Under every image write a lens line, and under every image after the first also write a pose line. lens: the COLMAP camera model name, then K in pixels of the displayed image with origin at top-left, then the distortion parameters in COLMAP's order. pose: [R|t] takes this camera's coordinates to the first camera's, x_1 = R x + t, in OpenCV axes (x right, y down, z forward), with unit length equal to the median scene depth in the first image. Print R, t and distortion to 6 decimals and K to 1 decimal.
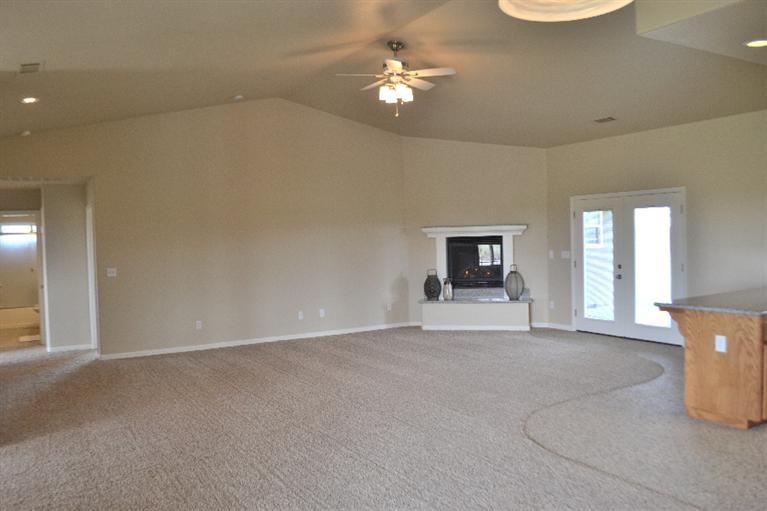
lens RADIAL K [[614.5, 0, 379.0], [0, 614.5, 253.5], [0, 0, 1]] dist [-0.082468, 0.014836]
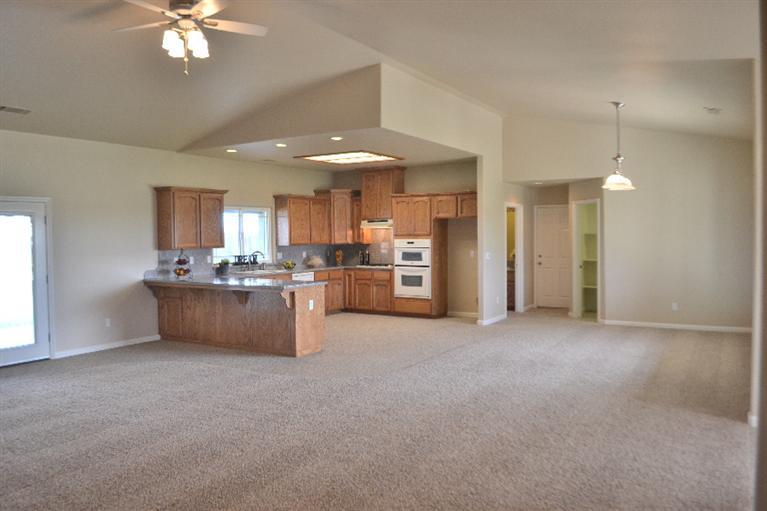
lens RADIAL K [[614.5, 0, 382.1], [0, 614.5, 252.1], [0, 0, 1]] dist [-0.082468, 0.014836]
pose [[-0.483050, 0.005048, 0.875578, -0.507055], [0.050450, 0.998483, 0.022076, -0.012187], [-0.874138, 0.054837, -0.482572, 0.812063]]
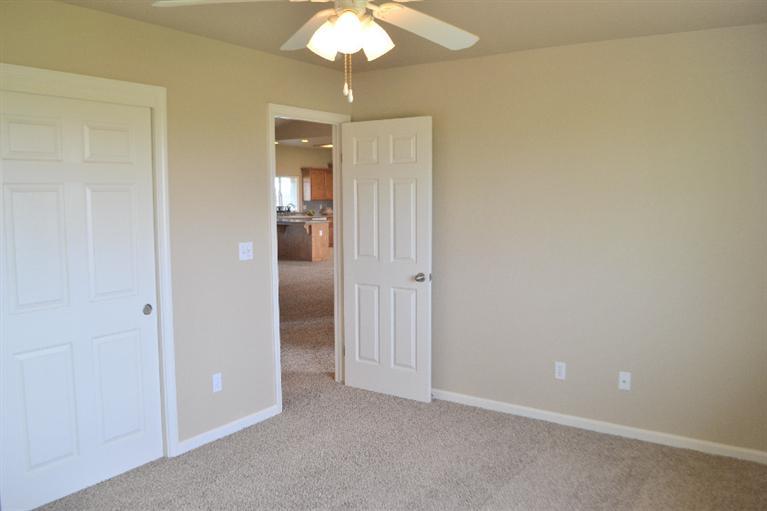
lens RADIAL K [[614.5, 0, 383.3], [0, 614.5, 254.7], [0, 0, 1]] dist [-0.082468, 0.014836]
pose [[-0.442144, -0.061905, 0.894805, -1.143809], [0.040878, 0.995188, 0.089049, -0.001008], [-0.896012, 0.075950, -0.437485, 1.021435]]
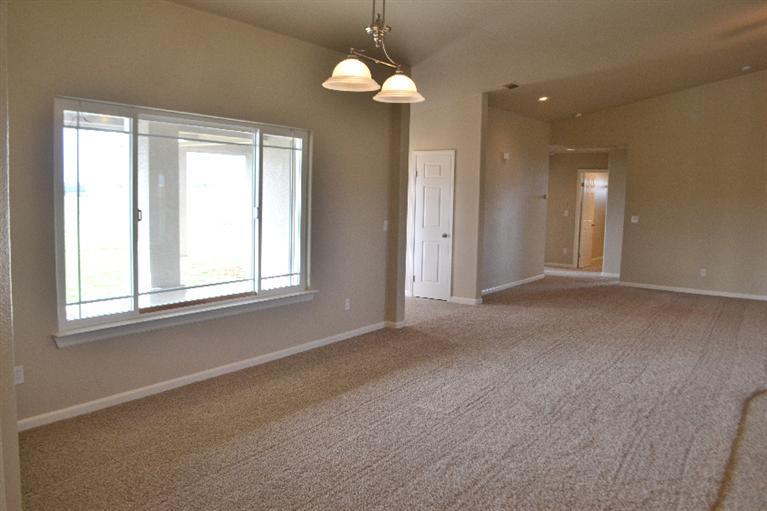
lens RADIAL K [[614.5, 0, 382.8], [0, 614.5, 253.2], [0, 0, 1]] dist [-0.082468, 0.014836]
pose [[0.430006, 0.129780, -0.893449, 0.413055], [-0.064813, 0.991498, 0.112828, -0.006756], [0.900496, 0.009391, 0.434762, -0.033048]]
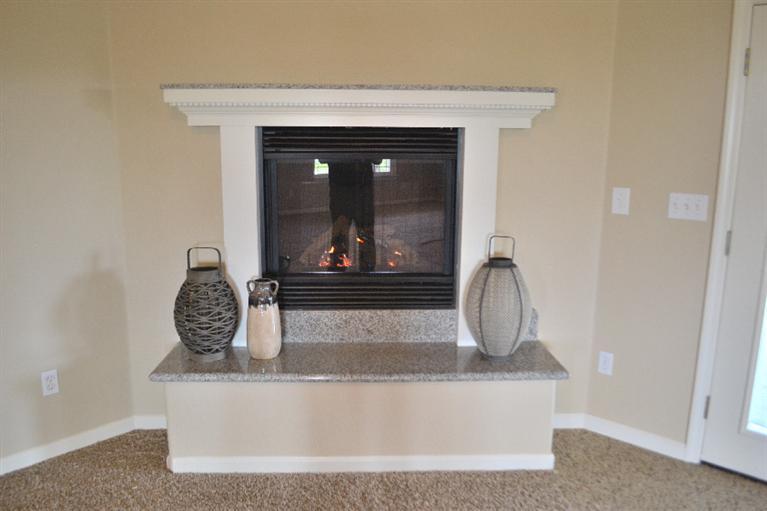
lens RADIAL K [[614.5, 0, 382.5], [0, 614.5, 256.4], [0, 0, 1]] dist [-0.082468, 0.014836]
pose [[0.959734, -0.019524, 0.280231, 0.092404], [-0.027947, 0.985997, 0.164407, -0.017265], [-0.279516, -0.165619, 0.945749, 0.776034]]
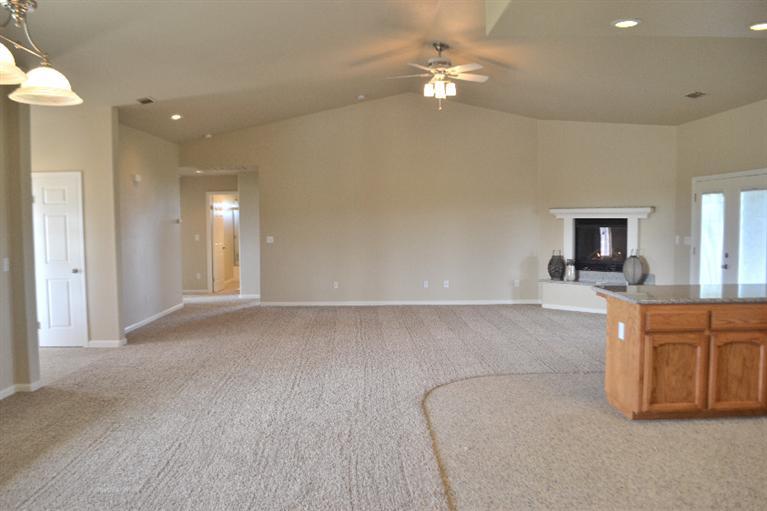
lens RADIAL K [[614.5, 0, 377.6], [0, 614.5, 251.0], [0, 0, 1]] dist [-0.082468, 0.014836]
pose [[0.870166, 0.047021, -0.490510, 0.347263], [-0.031373, 0.998704, 0.040081, -0.003889], [0.491759, -0.019488, 0.870513, -0.030817]]
